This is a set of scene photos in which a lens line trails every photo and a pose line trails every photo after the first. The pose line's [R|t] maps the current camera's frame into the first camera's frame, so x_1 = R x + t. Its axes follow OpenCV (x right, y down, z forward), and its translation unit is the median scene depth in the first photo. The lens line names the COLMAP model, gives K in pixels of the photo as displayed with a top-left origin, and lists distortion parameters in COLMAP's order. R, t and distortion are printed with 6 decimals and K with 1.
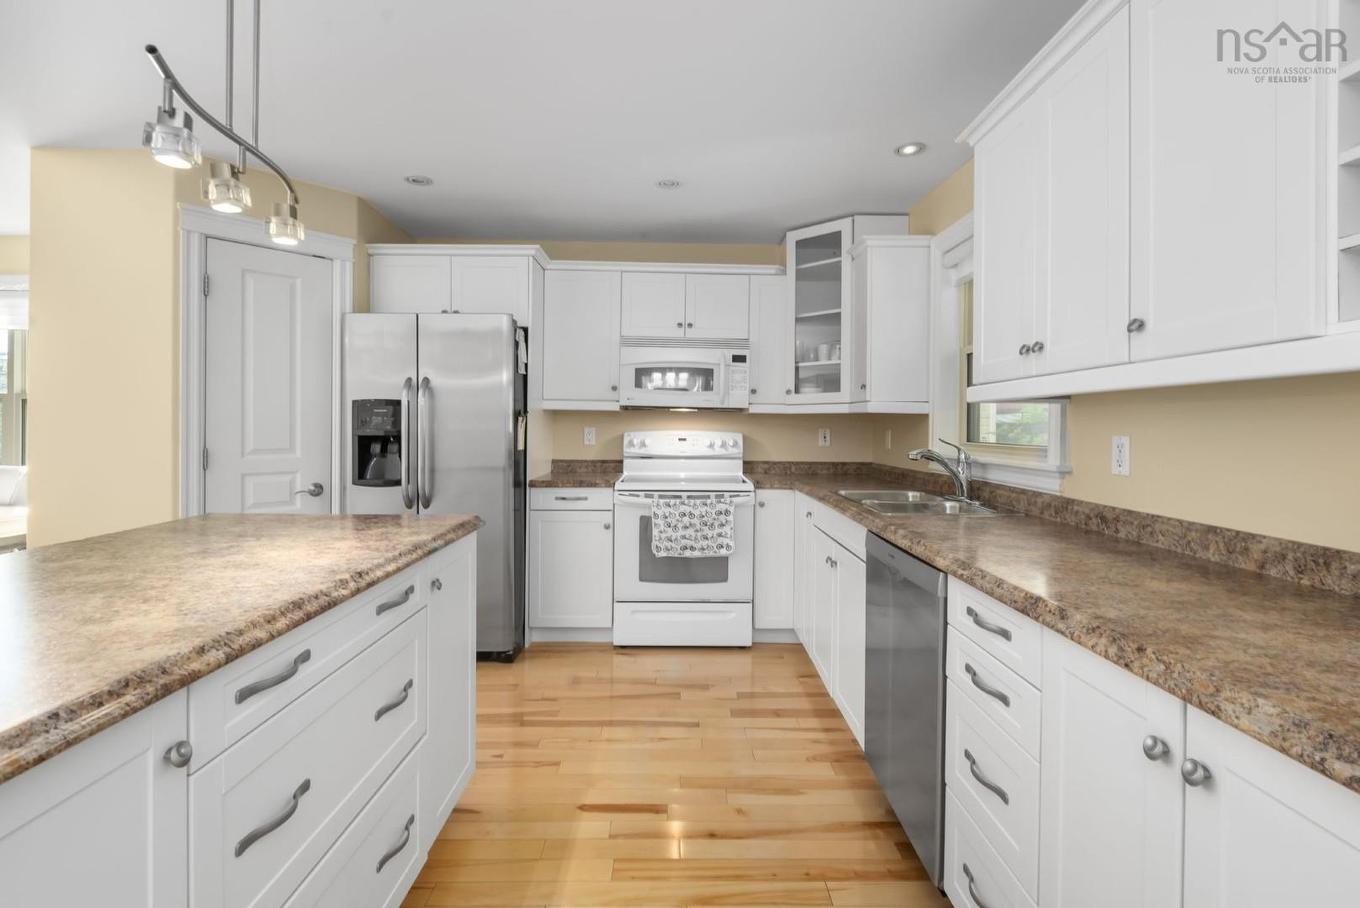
lens RADIAL K [[611.7, 0, 684.1], [0, 611.7, 426.9], [0, 0, 1]] dist [-0.002009, -0.000938]
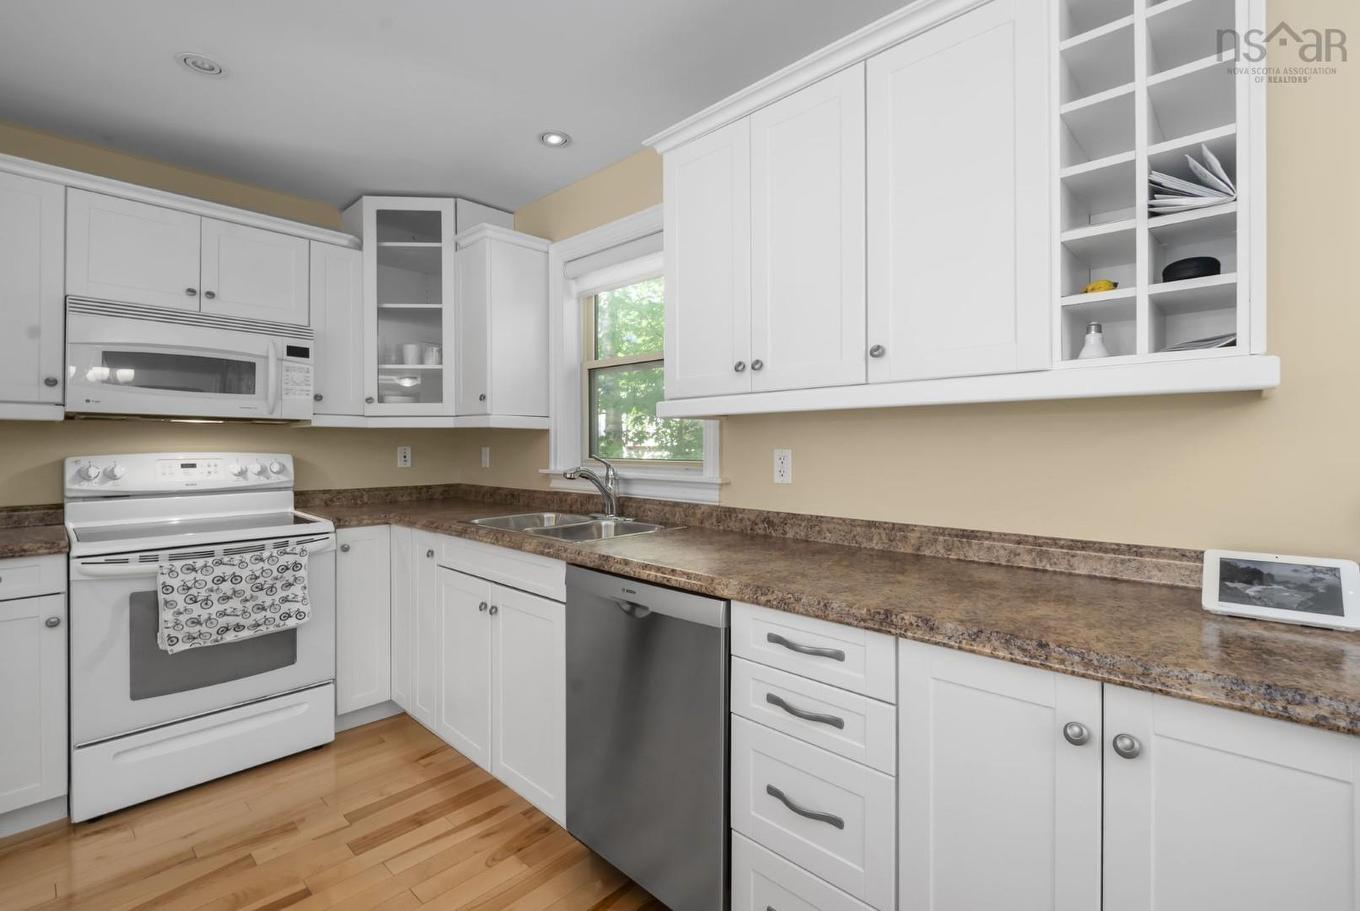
lens RADIAL K [[605.6, 0, 686.0], [0, 605.6, 444.8], [0, 0, 1]] dist [0.001458, -0.005241]
pose [[0.693361, -0.012251, 0.720486, -0.121693], [0.009974, 0.999923, 0.007404, -0.001981], [-0.720521, 0.002053, 0.693430, 0.185915]]
